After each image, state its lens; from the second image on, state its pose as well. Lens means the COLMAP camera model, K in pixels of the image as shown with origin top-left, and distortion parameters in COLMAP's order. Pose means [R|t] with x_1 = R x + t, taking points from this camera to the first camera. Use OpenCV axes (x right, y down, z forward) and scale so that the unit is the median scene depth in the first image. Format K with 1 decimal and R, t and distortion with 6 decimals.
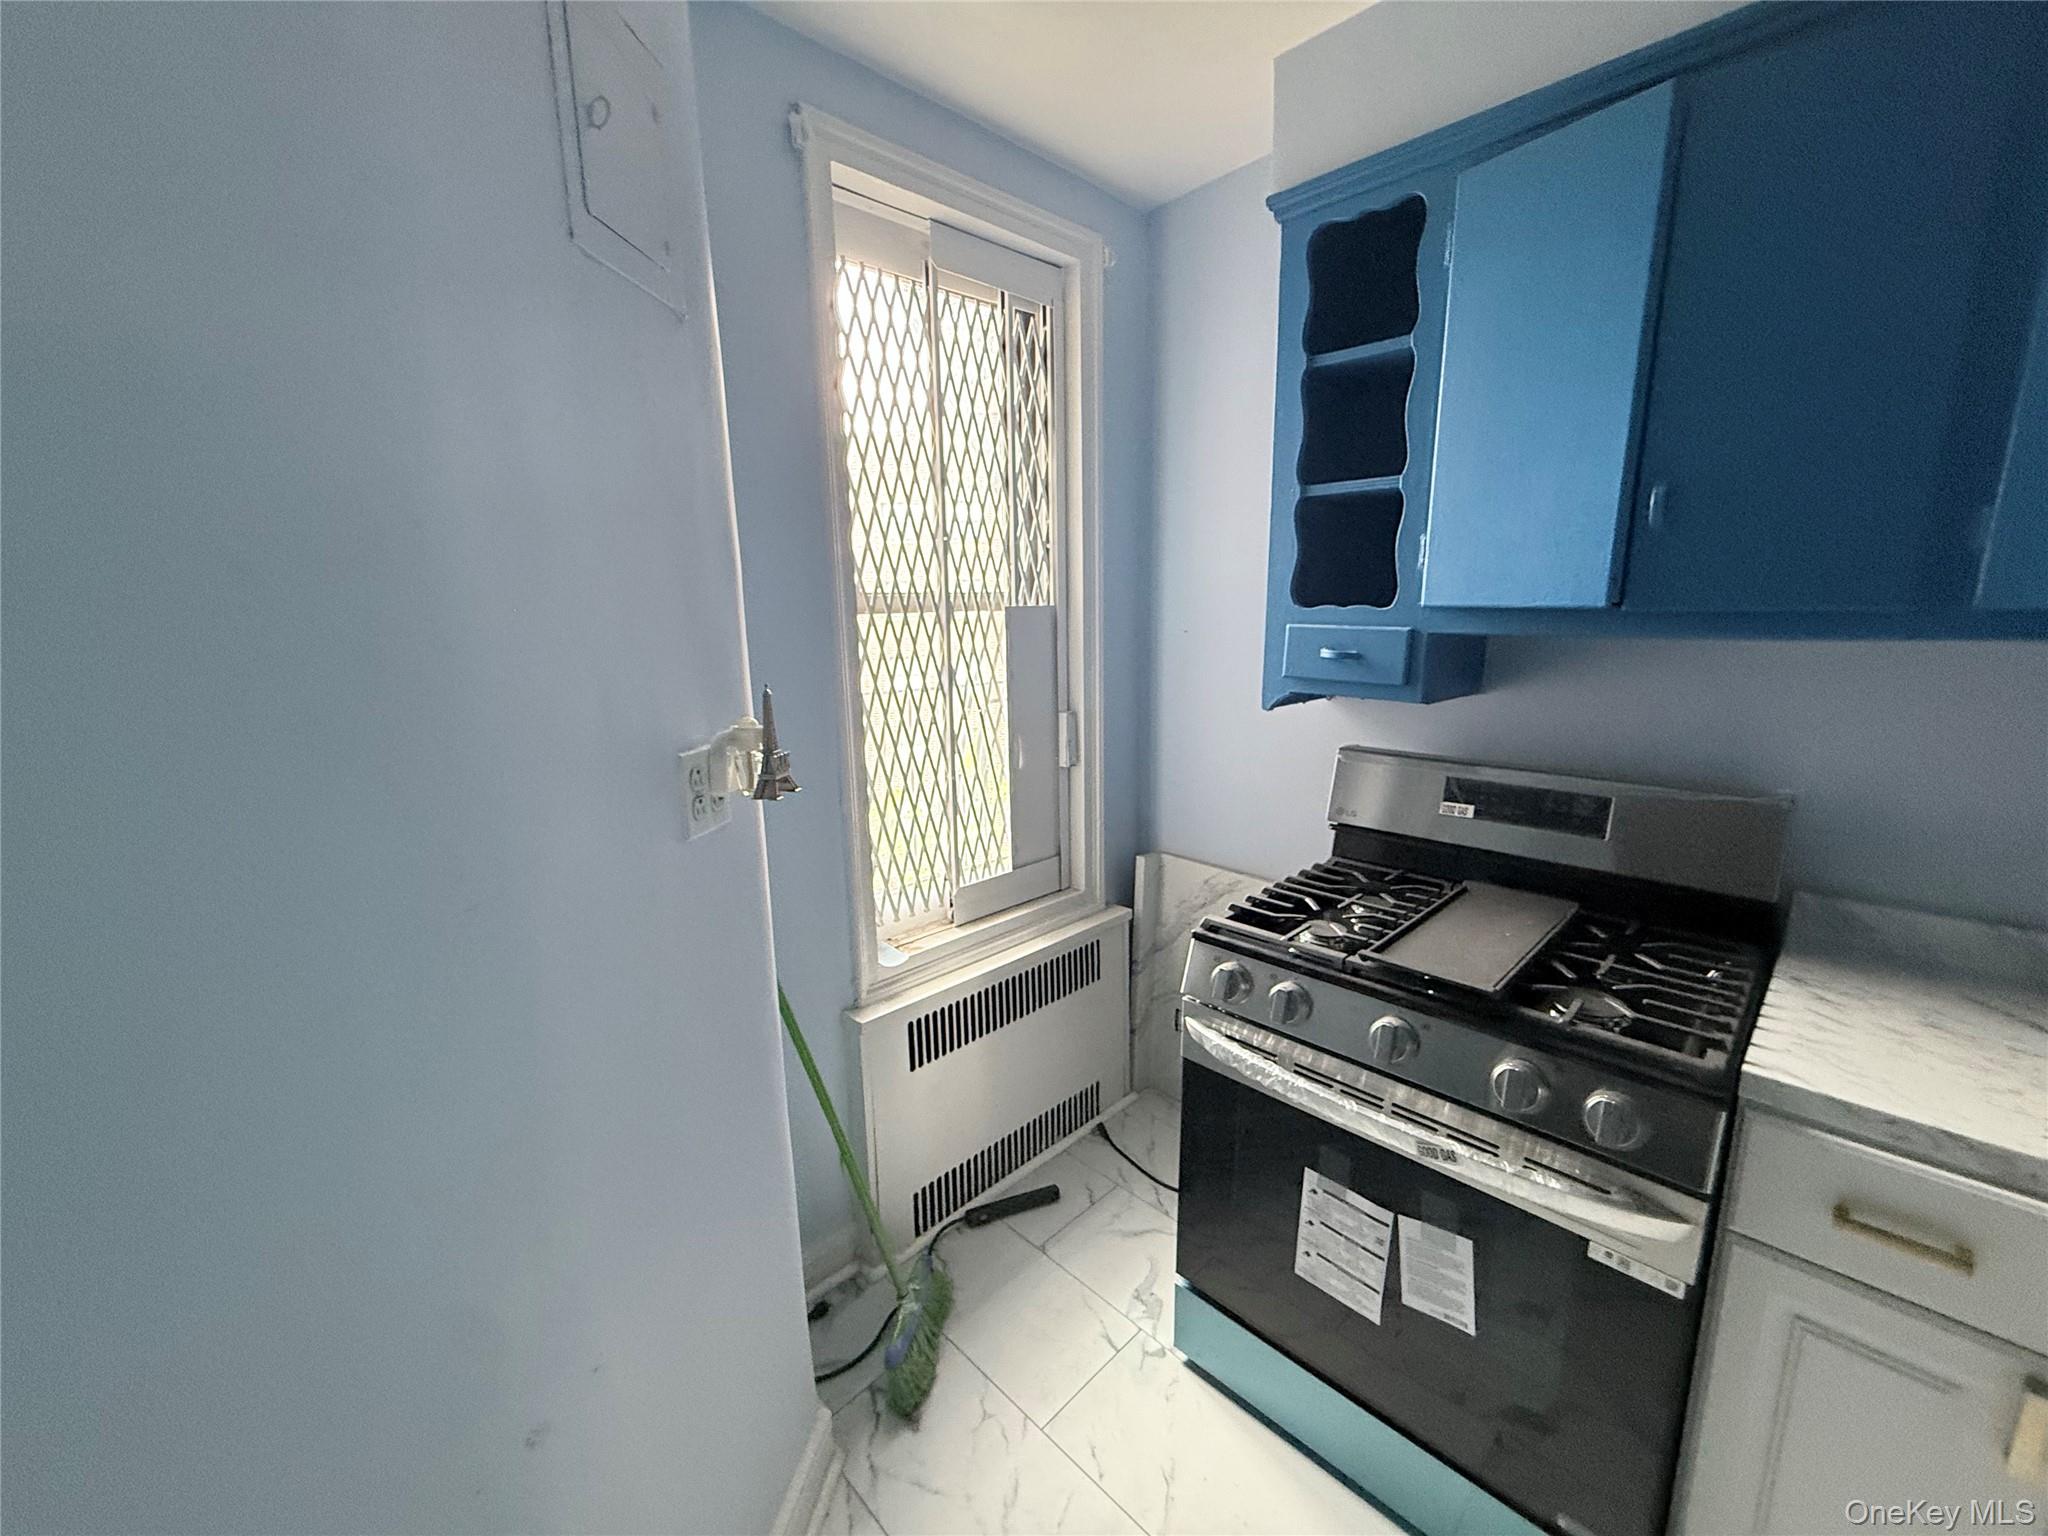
lens RADIAL K [[817.8, 0, 1024.0], [0, 817.8, 768.0], [0, 0, 1]] dist [-0.000383, -0.000224]
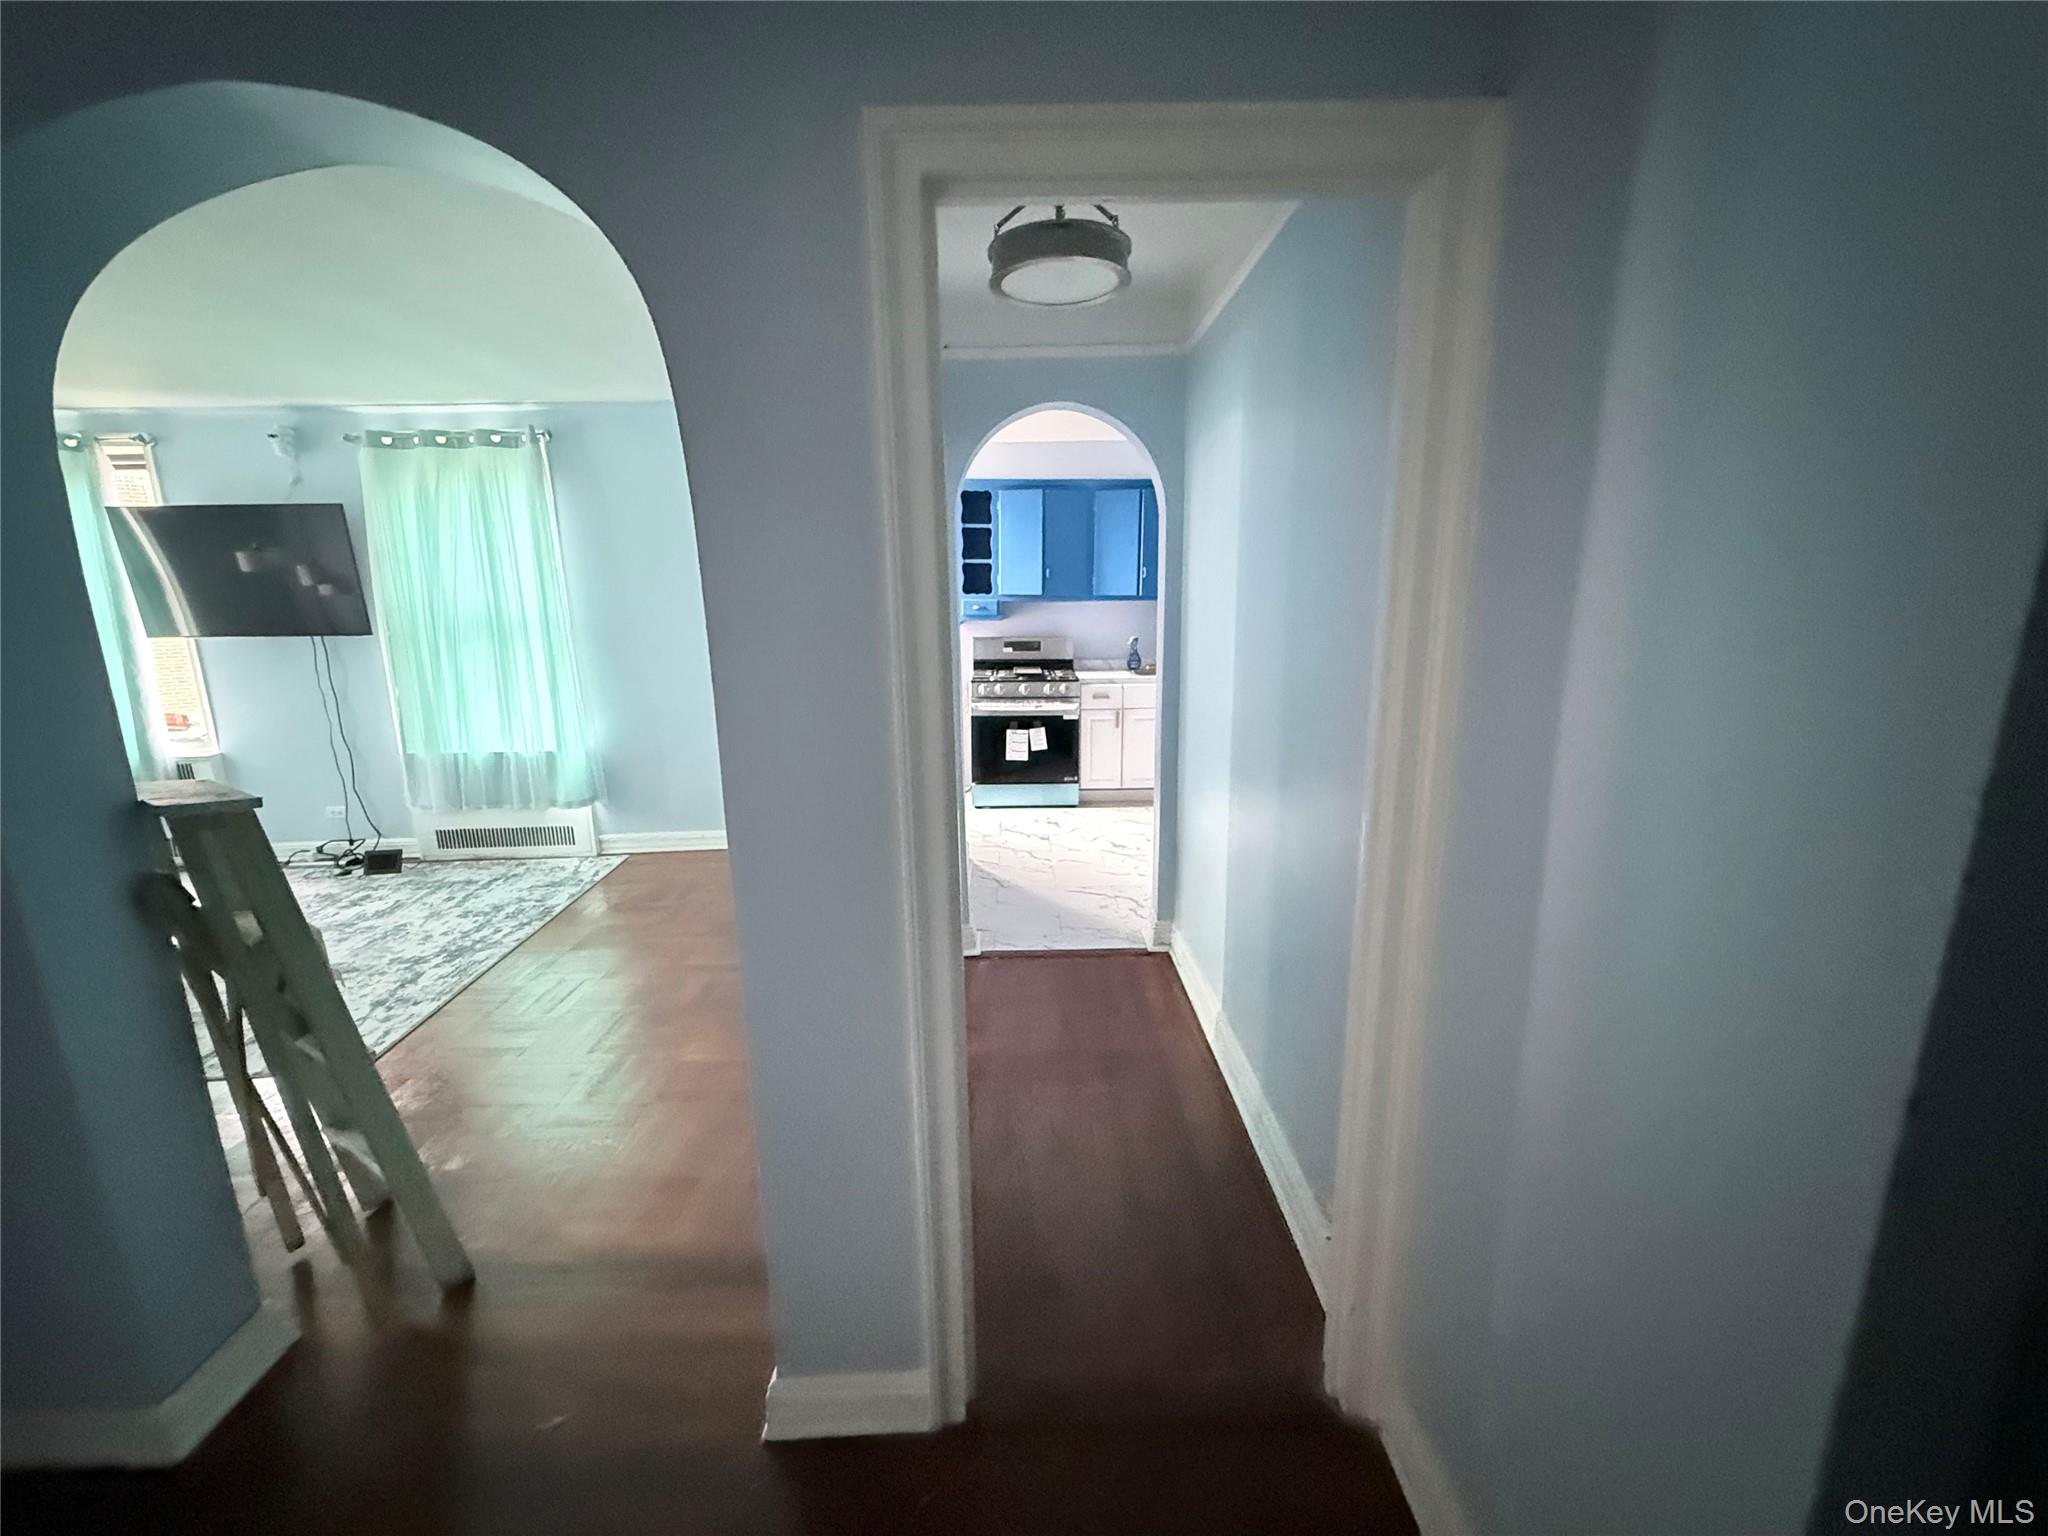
lens RADIAL K [[817.8, 0, 1024.0], [0, 817.8, 768.0], [0, 0, 1]] dist [-0.000383, -0.000224]
pose [[0.693269, -0.142053, 0.706541, -2.272343], [0.140485, 0.988212, 0.060838, 0.393144], [-0.706854, 0.057082, 0.705053, -1.750006]]
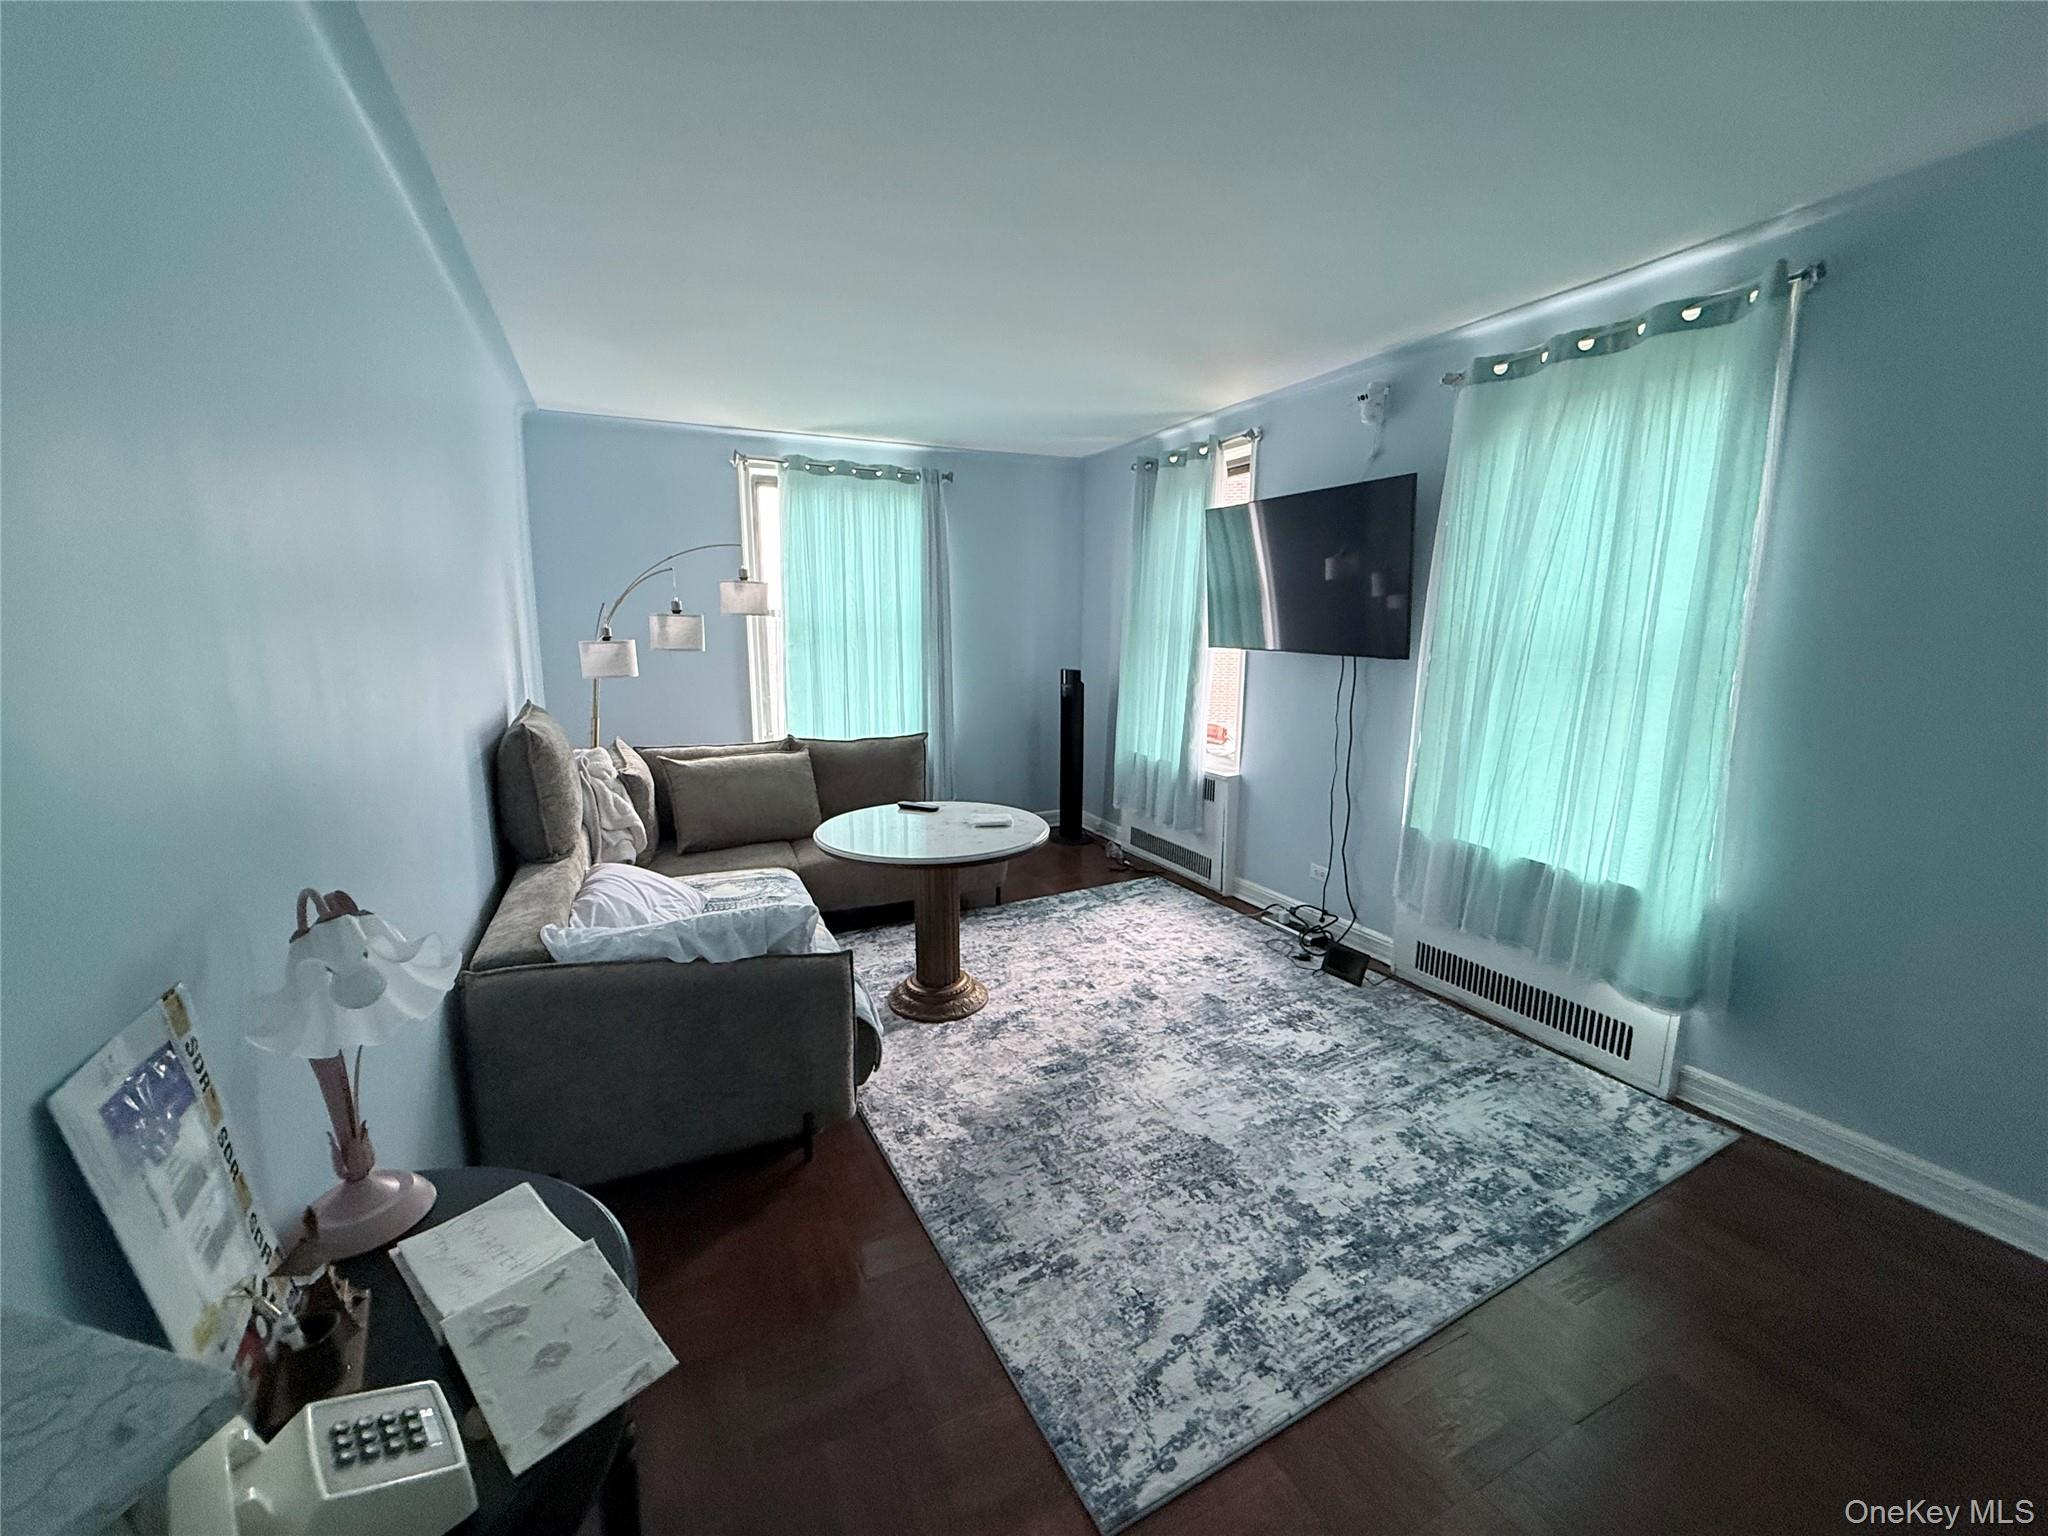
lens RADIAL K [[817.1, 0, 1017.3], [0, 817.1, 768.8], [0, 0, 1]] dist [0.000046, -0.000116]
pose [[0.941043, 0.085824, -0.327219, -1.986273], [-0.088580, 0.996048, 0.006503, 0.124099], [0.326484, 0.022865, 0.944926, -0.339998]]
